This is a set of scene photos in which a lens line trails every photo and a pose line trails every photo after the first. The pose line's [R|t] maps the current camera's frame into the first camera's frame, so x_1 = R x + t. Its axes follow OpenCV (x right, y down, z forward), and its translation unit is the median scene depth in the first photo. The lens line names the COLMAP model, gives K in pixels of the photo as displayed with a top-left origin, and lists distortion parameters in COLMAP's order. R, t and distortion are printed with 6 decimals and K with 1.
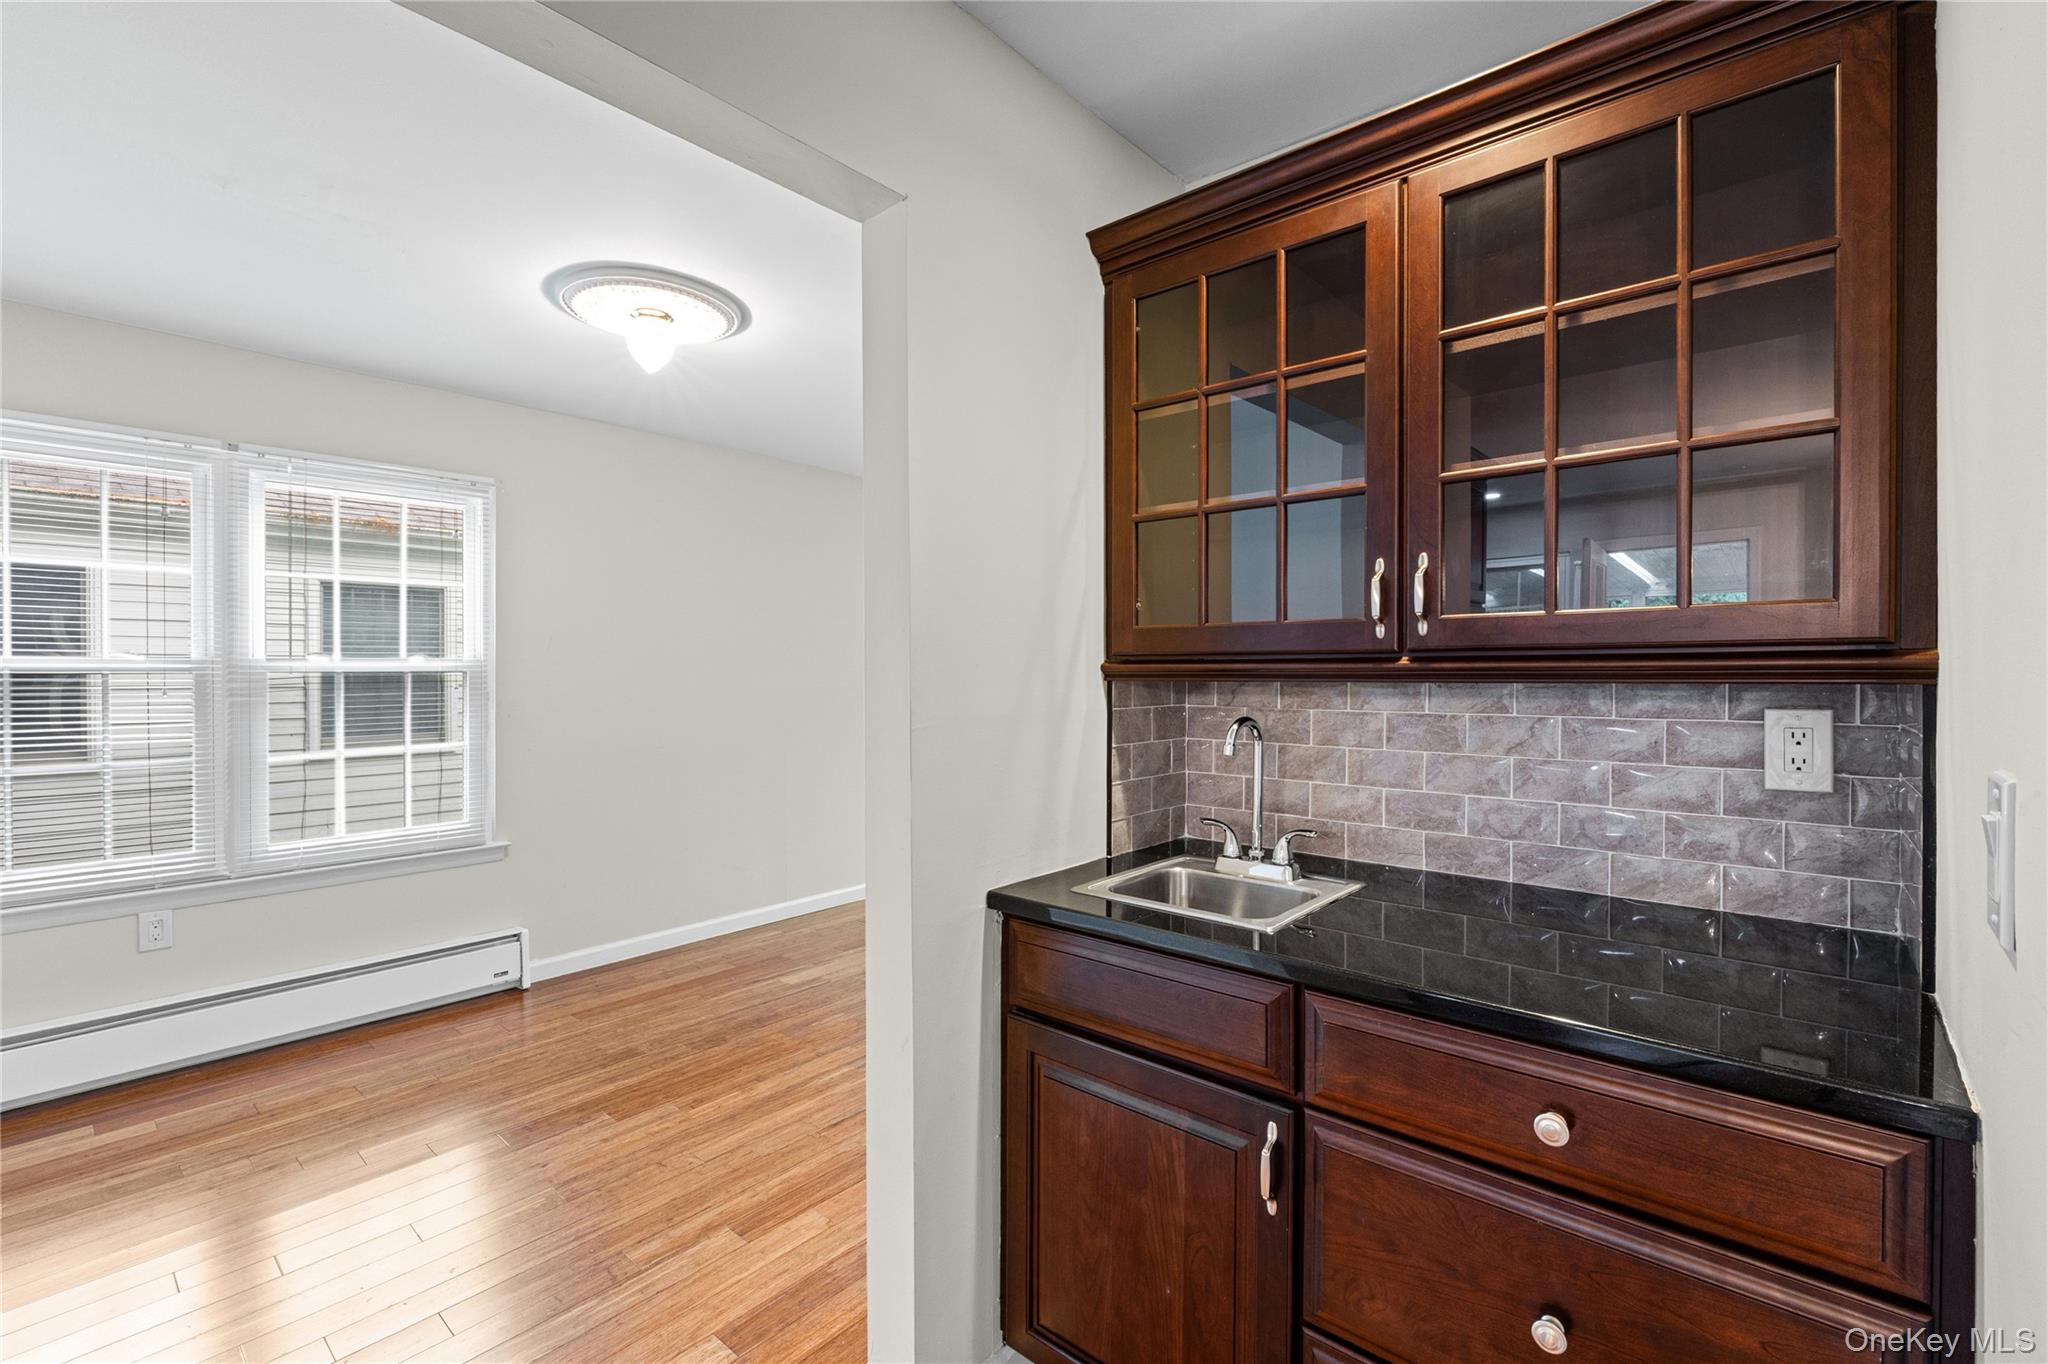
lens RADIAL K [[892.0, 0, 1026.9], [0, 892.0, 674.6], [0, 0, 1]] dist [-0.003911, -0.000362]
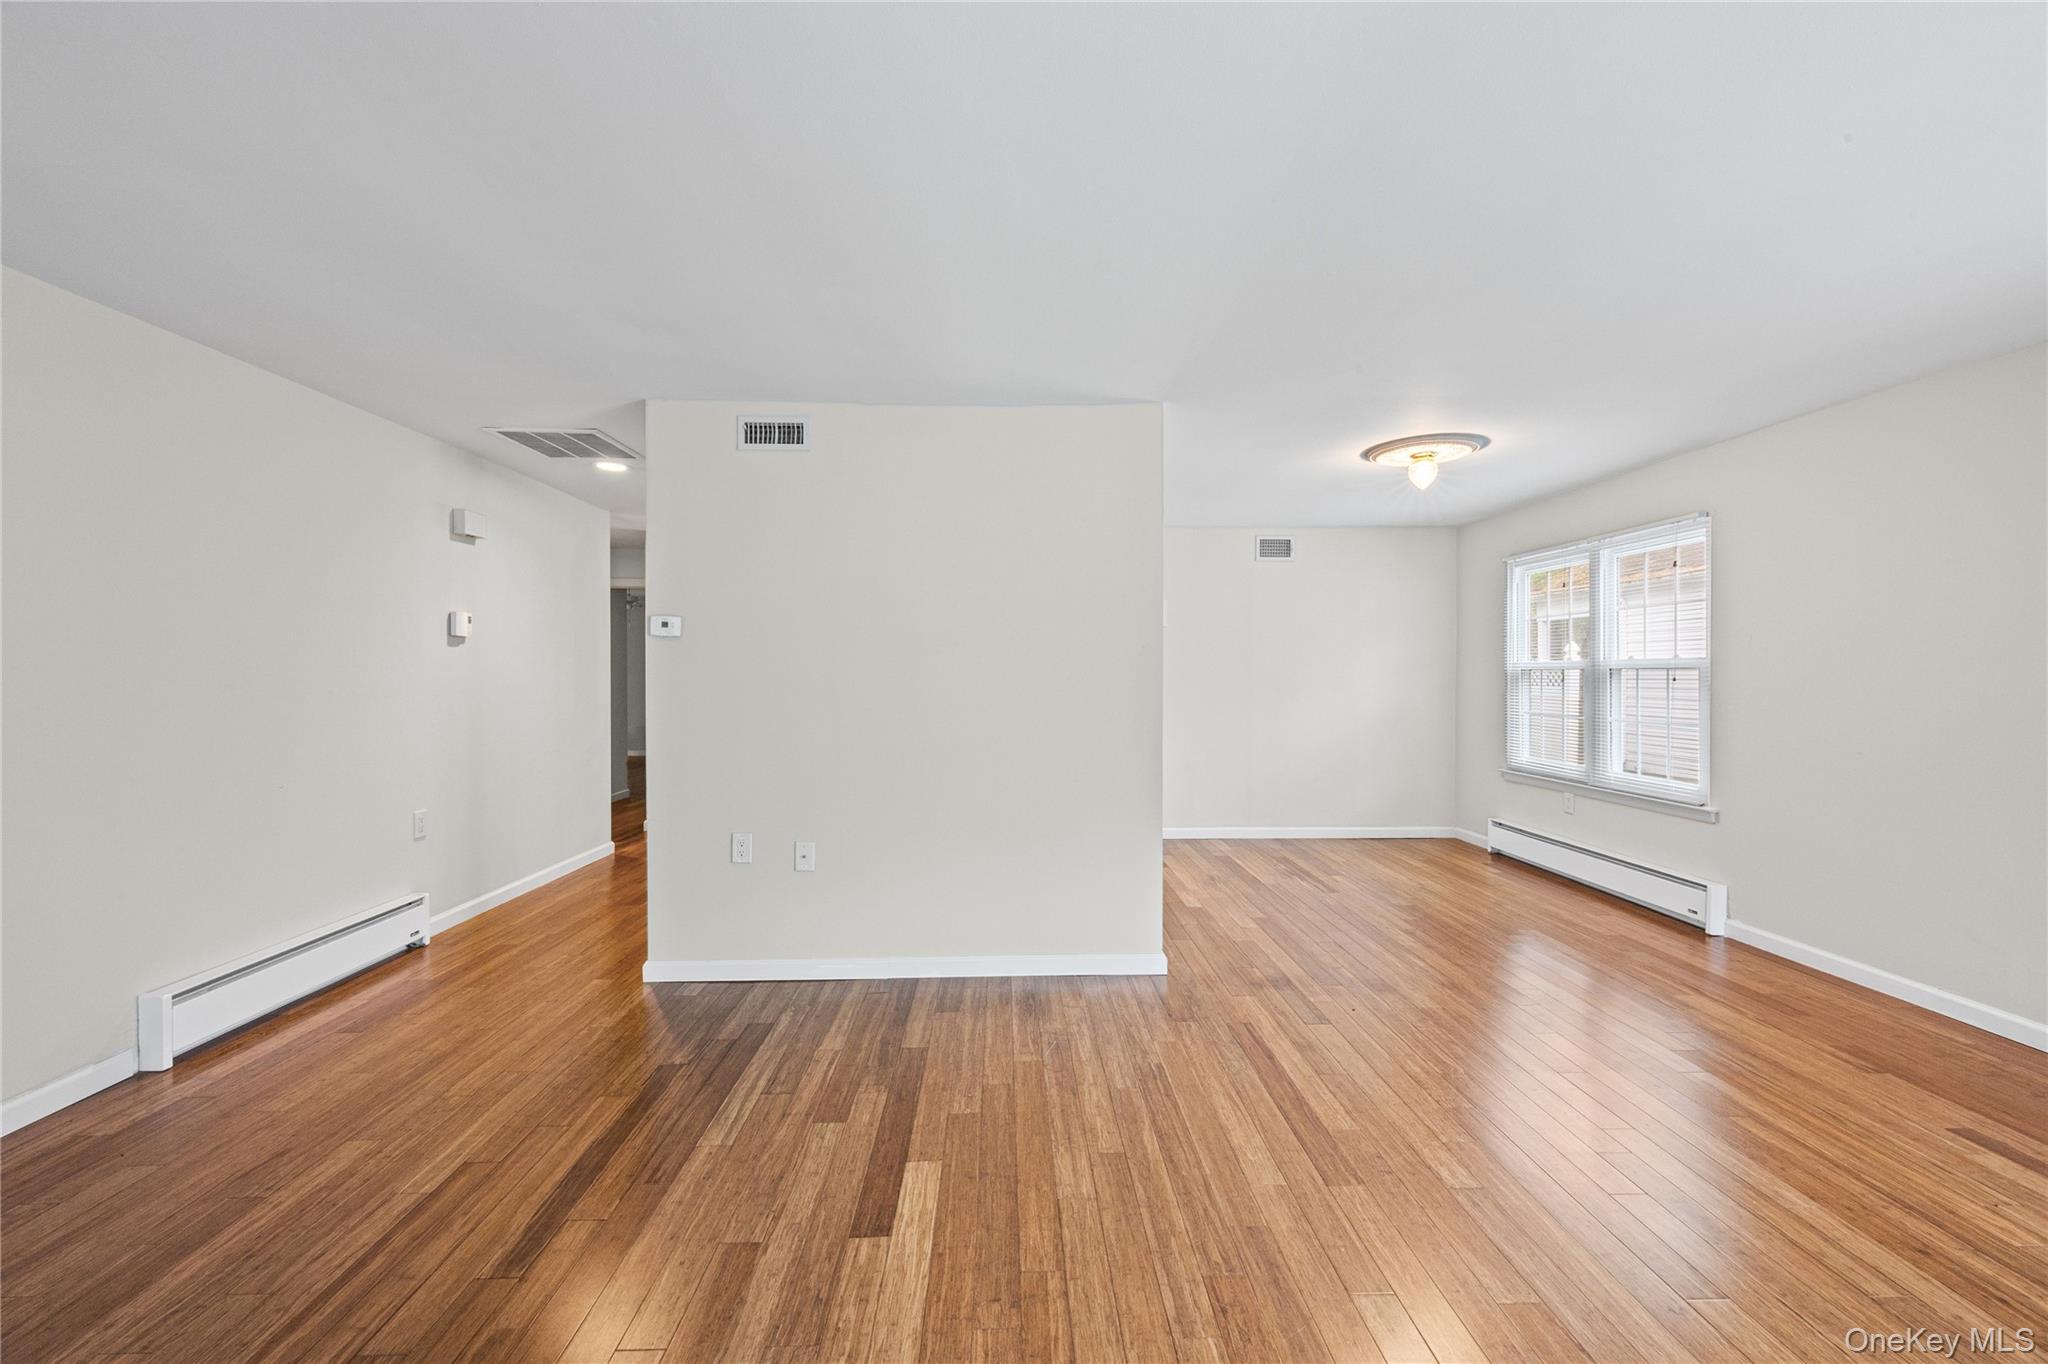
lens RADIAL K [[804.9, 0, 1024.0], [0, 804.9, 682.0], [0, 0, 1]] dist [0.003376, 0.000450]
pose [[-0.740374, 0.011954, -0.672089, 1.013765], [0.001516, 0.999869, 0.016114, -0.004430], [0.672193, 0.010912, -0.740295, 1.431342]]
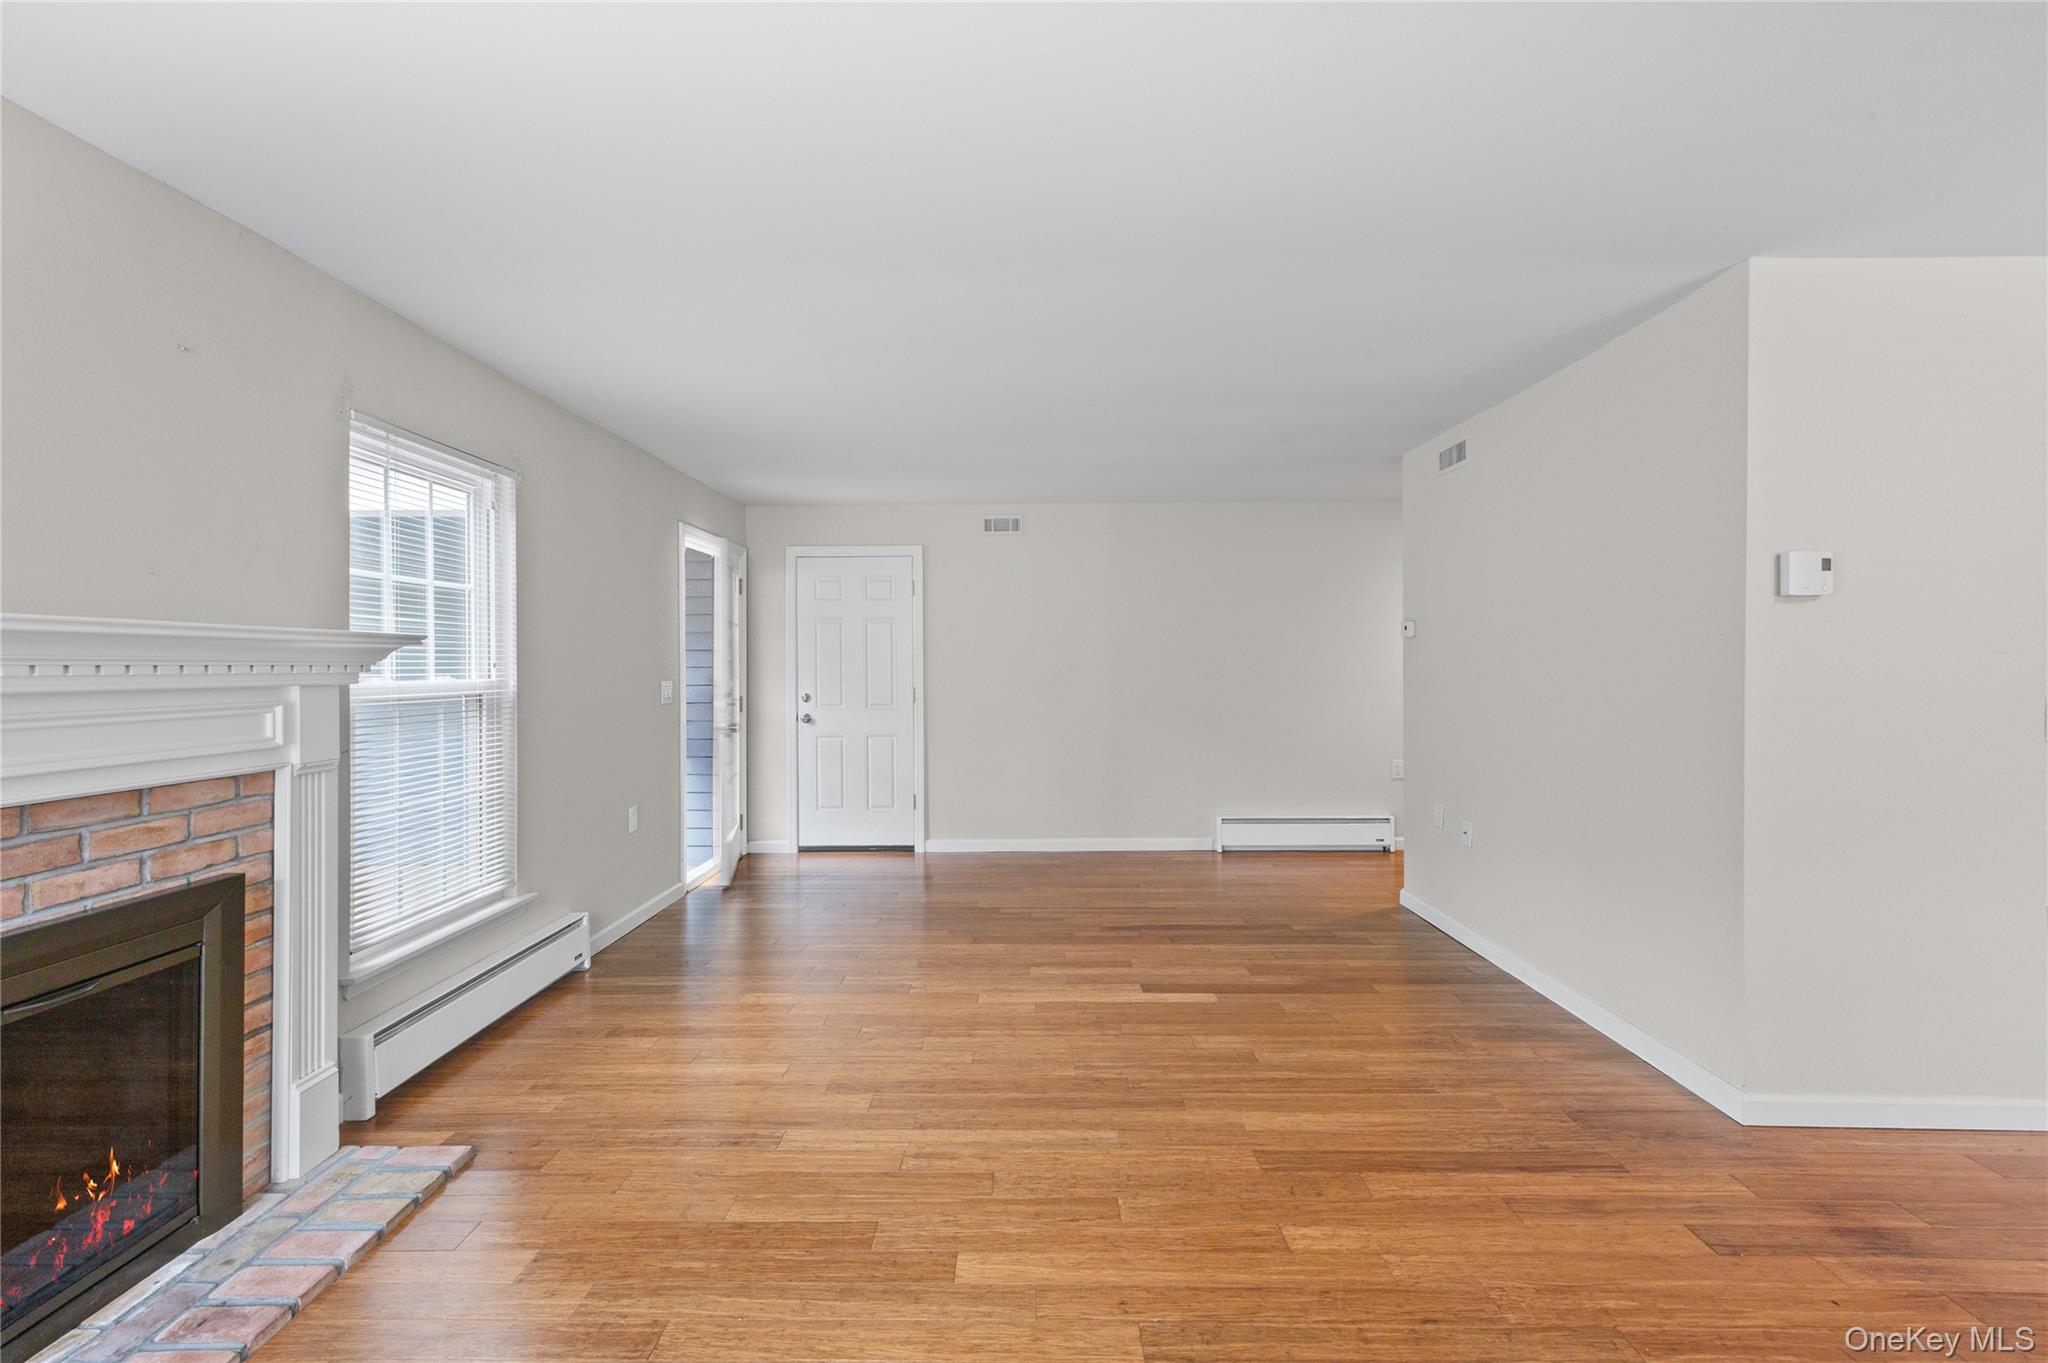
lens RADIAL K [[831.8, 0, 1022.7], [0, 831.8, 665.1], [0, 0, 1]] dist [0.002263, 0.000230]
pose [[-0.645167, 0.003400, 0.764034, -0.041837], [0.006143, 0.999981, 0.000738, -0.005473], [-0.764016, 0.005170, -0.645176, 1.734962]]
